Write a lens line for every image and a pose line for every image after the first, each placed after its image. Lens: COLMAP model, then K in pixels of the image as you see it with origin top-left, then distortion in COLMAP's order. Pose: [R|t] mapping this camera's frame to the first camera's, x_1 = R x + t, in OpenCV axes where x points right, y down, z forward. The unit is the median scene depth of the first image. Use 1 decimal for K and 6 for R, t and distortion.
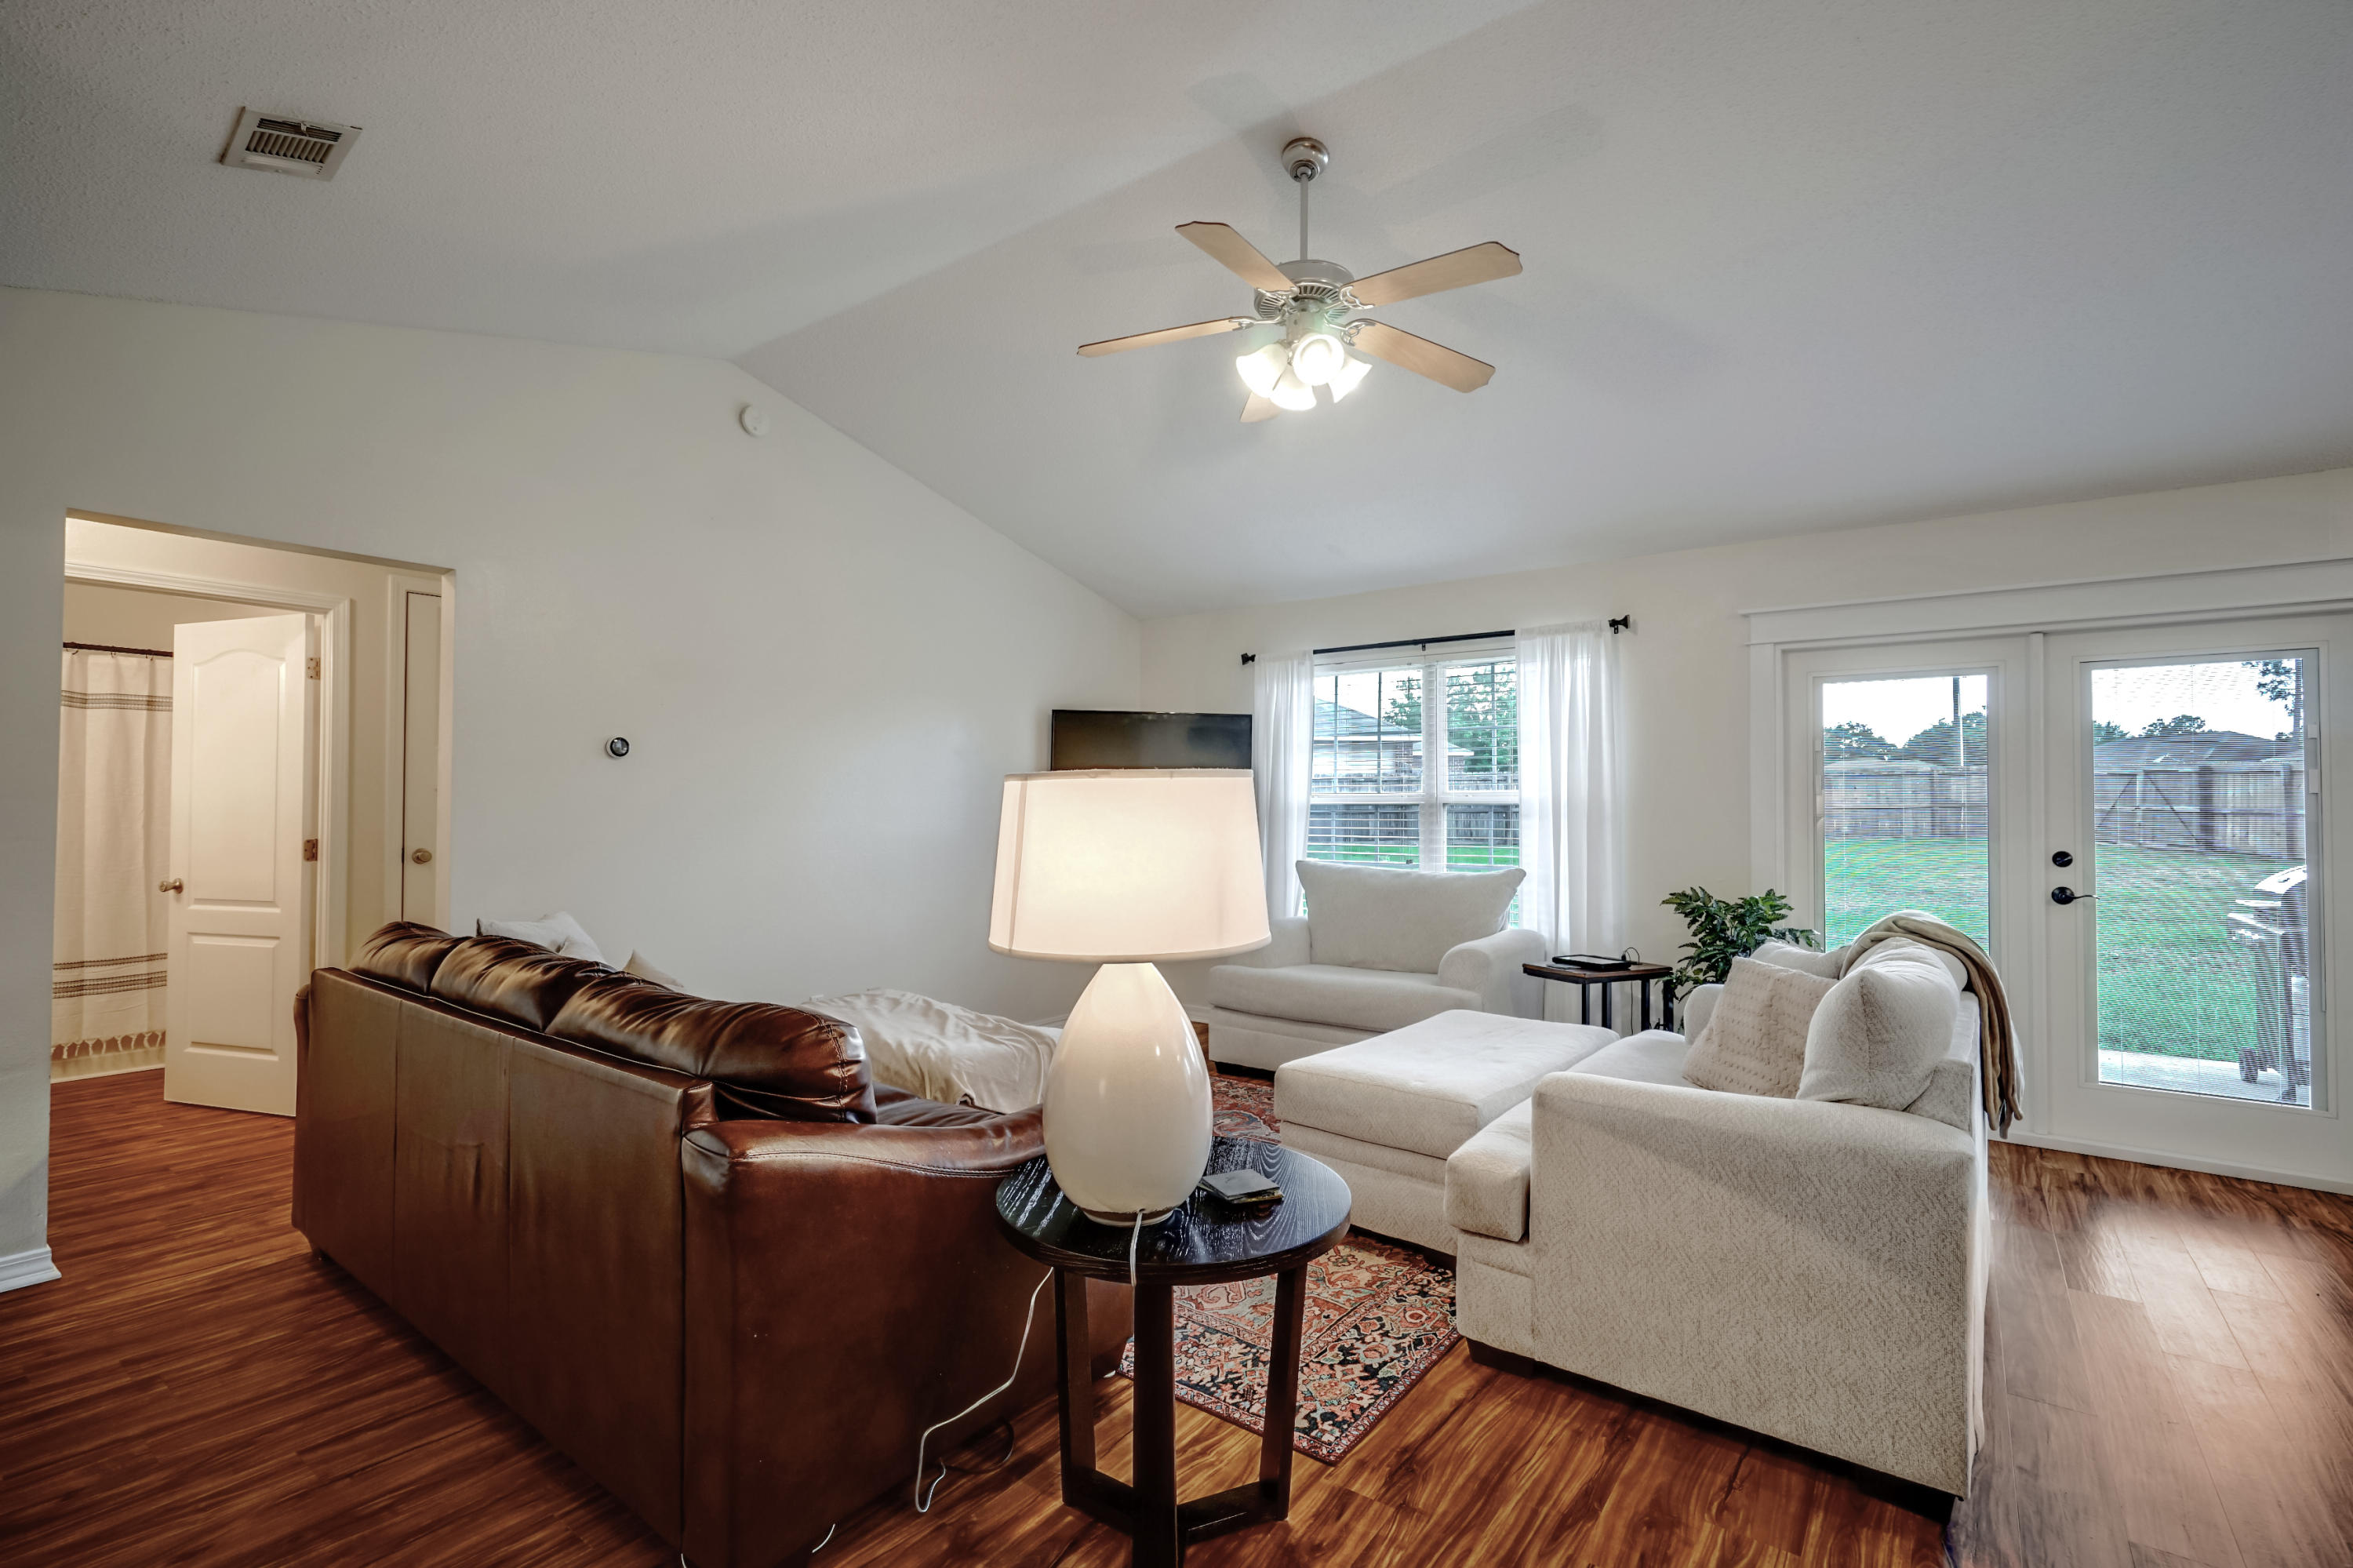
lens RADIAL K [[1059.7, 0, 1184.7], [0, 1059.7, 793.0], [0, 0, 1]] dist [-0.000579, -0.000585]
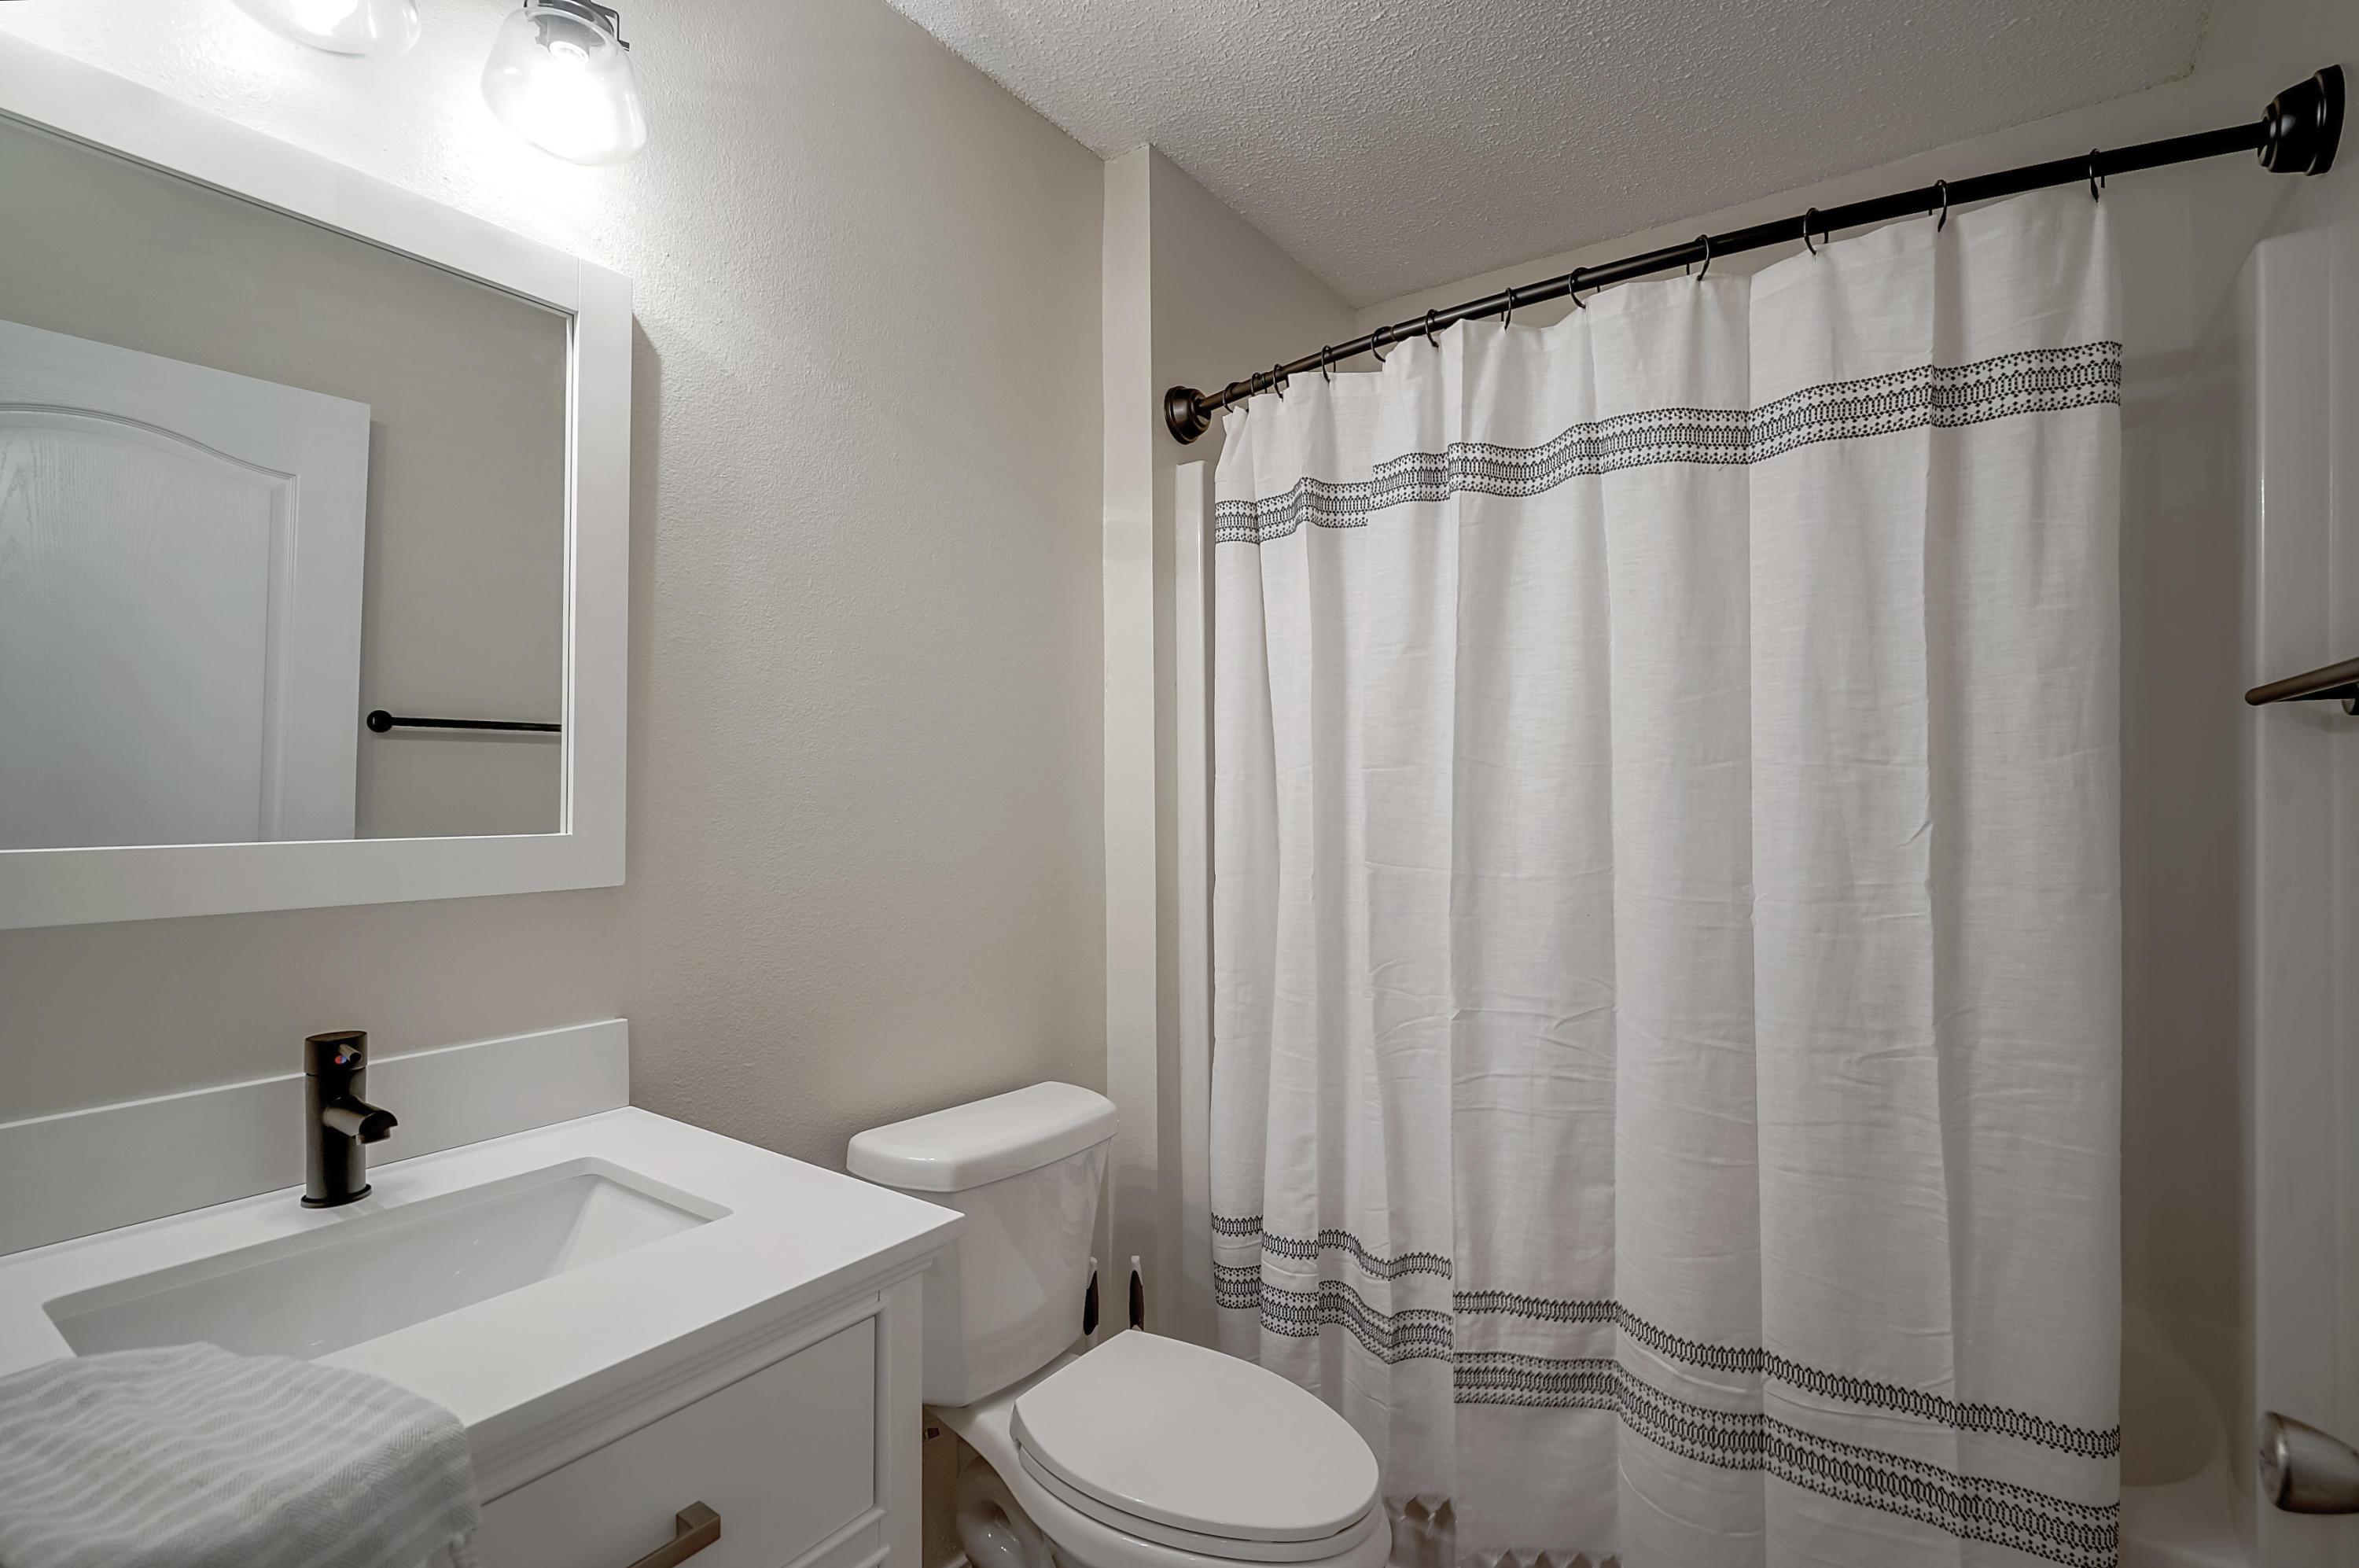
lens RADIAL K [[1062.4, 0, 1187.7], [0, 1062.4, 793.0], [0, 0, 1]] dist [-0.000579, -0.000585]
pose [[0.165599, -0.025316, -0.985868, -0.778113], [0.012721, 0.999642, -0.023533, 0.013458], [0.986111, -0.008644, 0.165862, 0.798795]]
